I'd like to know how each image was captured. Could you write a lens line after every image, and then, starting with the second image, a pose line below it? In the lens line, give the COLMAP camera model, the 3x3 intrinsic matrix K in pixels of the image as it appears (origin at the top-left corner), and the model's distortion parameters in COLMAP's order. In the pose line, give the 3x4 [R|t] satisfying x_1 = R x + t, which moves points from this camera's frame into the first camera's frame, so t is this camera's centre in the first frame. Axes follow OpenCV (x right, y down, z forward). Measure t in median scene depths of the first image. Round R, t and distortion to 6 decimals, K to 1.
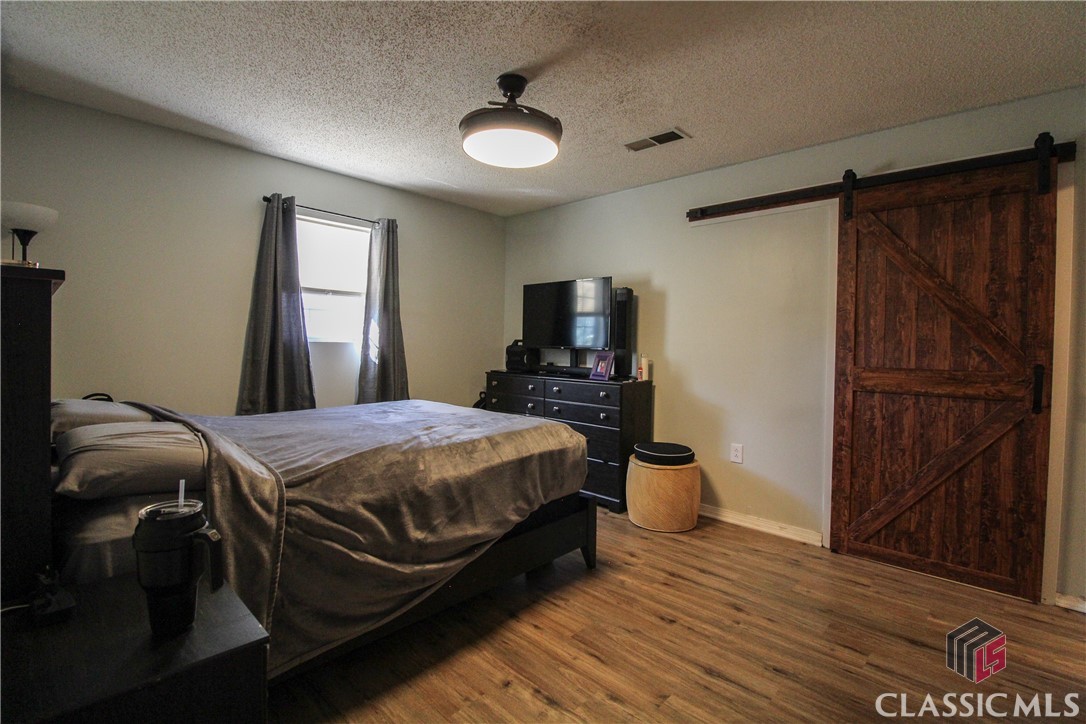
lens RADIAL K [[495.6, 0, 542.2], [0, 495.6, 358.3], [0, 0, 1]] dist [0.000444, 0.000017]
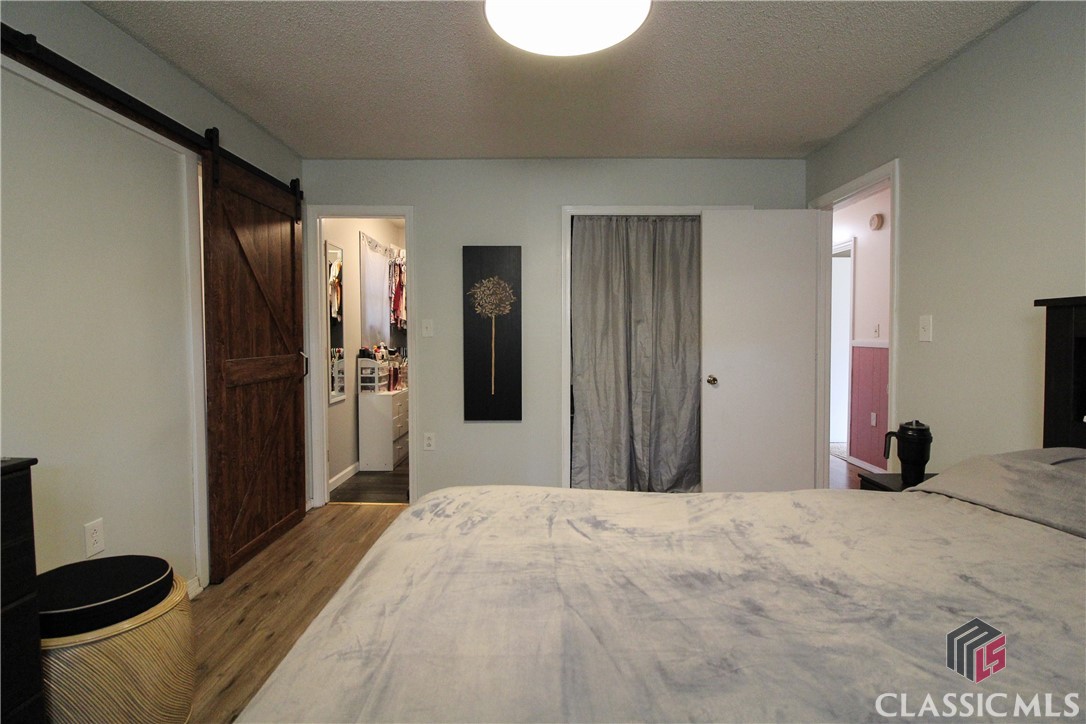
lens RADIAL K [[495.6, 0, 541.5], [0, 495.6, 354.6], [0, 0, 1]] dist [0.000444, 0.000017]
pose [[-0.662589, -0.047855, 0.747453, -0.406087], [0.011399, 0.997197, 0.073949, -0.053883], [-0.748896, 0.057518, -0.660186, 1.190285]]
